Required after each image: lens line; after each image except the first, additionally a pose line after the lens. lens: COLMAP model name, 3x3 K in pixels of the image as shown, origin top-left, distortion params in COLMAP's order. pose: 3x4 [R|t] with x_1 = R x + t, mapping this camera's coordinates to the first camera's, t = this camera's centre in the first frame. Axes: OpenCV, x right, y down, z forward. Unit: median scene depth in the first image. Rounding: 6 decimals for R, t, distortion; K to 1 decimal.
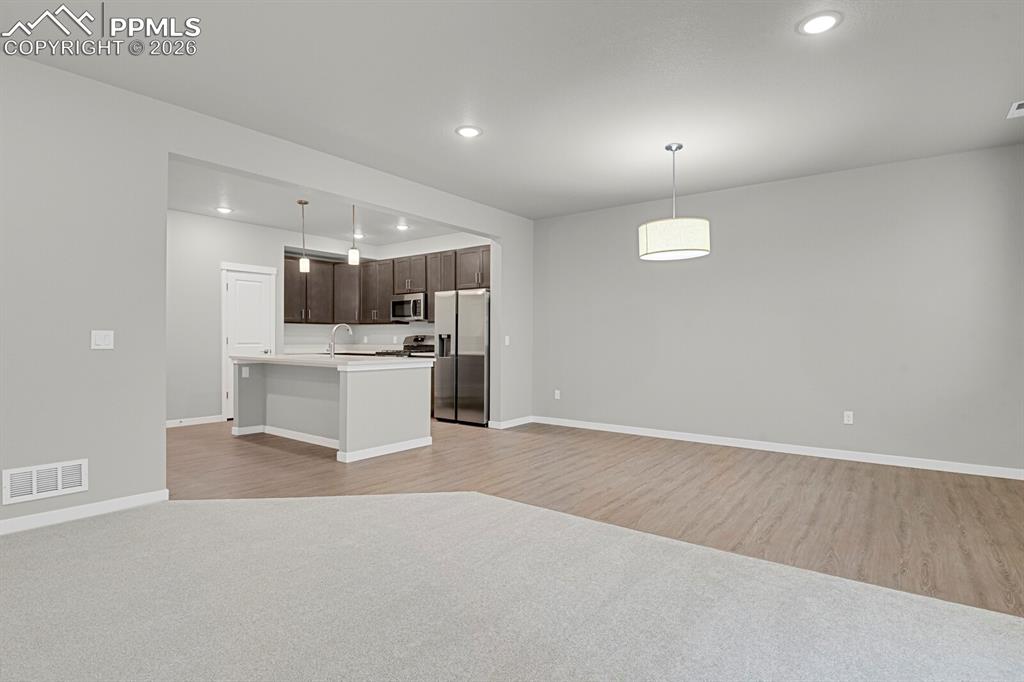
lens RADIAL K [[517.1, 0, 520.8], [0, 517.1, 338.9], [0, 0, 1]] dist [-0.027695, -0.001840]
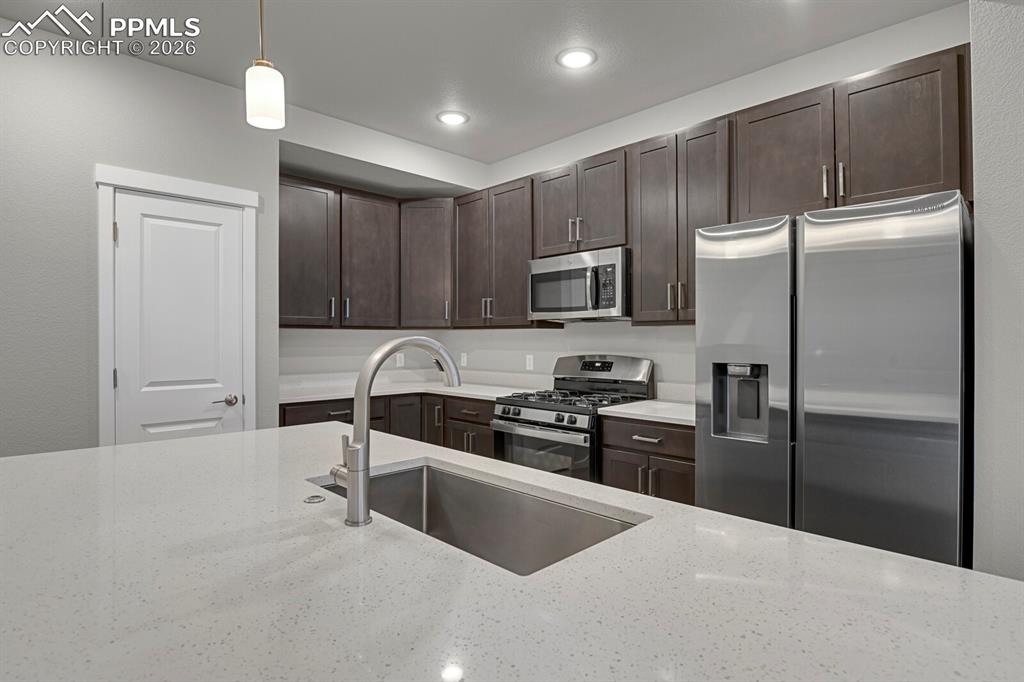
lens RADIAL K [[536.5, 0, 512.0], [0, 536.5, 341.0], [0, 0, 1]] dist [-0.005152, -0.001083]
pose [[0.987355, -0.003556, -0.158483, -0.231004], [0.003857, 0.999991, 0.001595, -0.022972], [0.158476, -0.002186, 0.987360, 0.666904]]
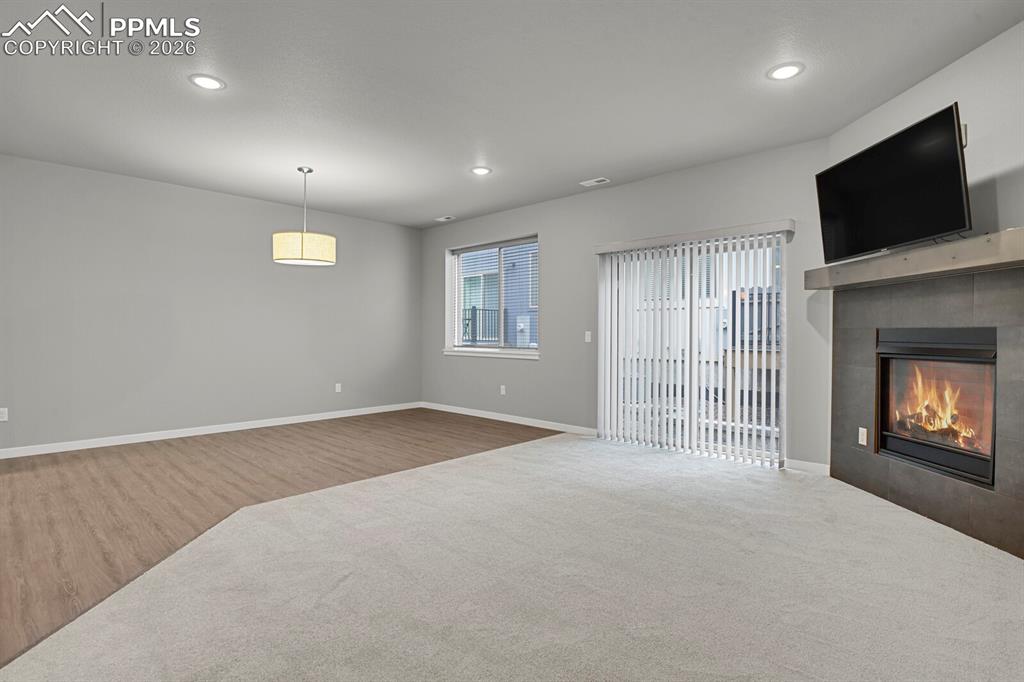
lens RADIAL K [[503.3, 0, 516.0], [0, 503.3, 336.8], [0, 0, 1]] dist [-0.024931, -0.001462]
pose [[0.117936, -0.010654, 0.992964, -0.482020], [0.000349, 0.999943, 0.010688, -0.002795], [-0.993021, -0.000914, 0.117933, 0.237796]]
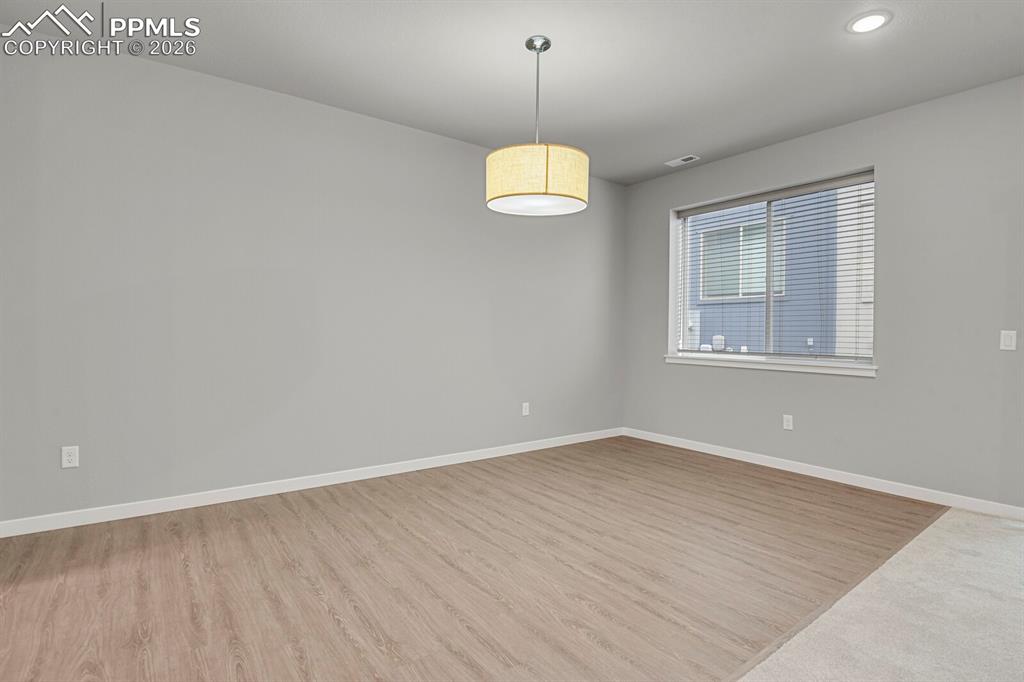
lens RADIAL K [[499.9, 0, 512.0], [0, 499.9, 341.0], [0, 0, 1]] dist [-0.027783, 0.001235]
pose [[0.295273, -0.019942, 0.955205, -0.205189], [-0.006496, 0.999717, 0.022879, -0.000676], [-0.955391, -0.012961, 0.295060, 0.515584]]
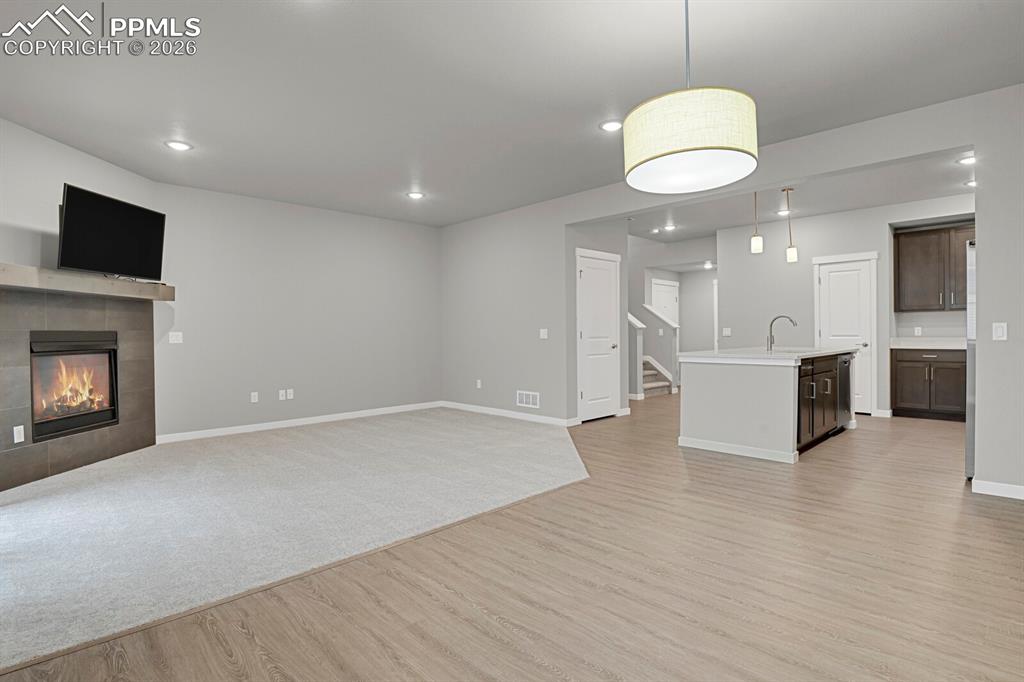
lens RADIAL K [[509.6, 0, 510.6], [0, 509.6, 337.8], [0, 0, 1]] dist [-0.035885, -0.000195]
pose [[-0.163319, 0.006428, -0.986552, 0.523528], [0.006981, 0.999961, 0.005360, 0.003277], [0.986549, -0.006012, -0.163357, 0.554961]]
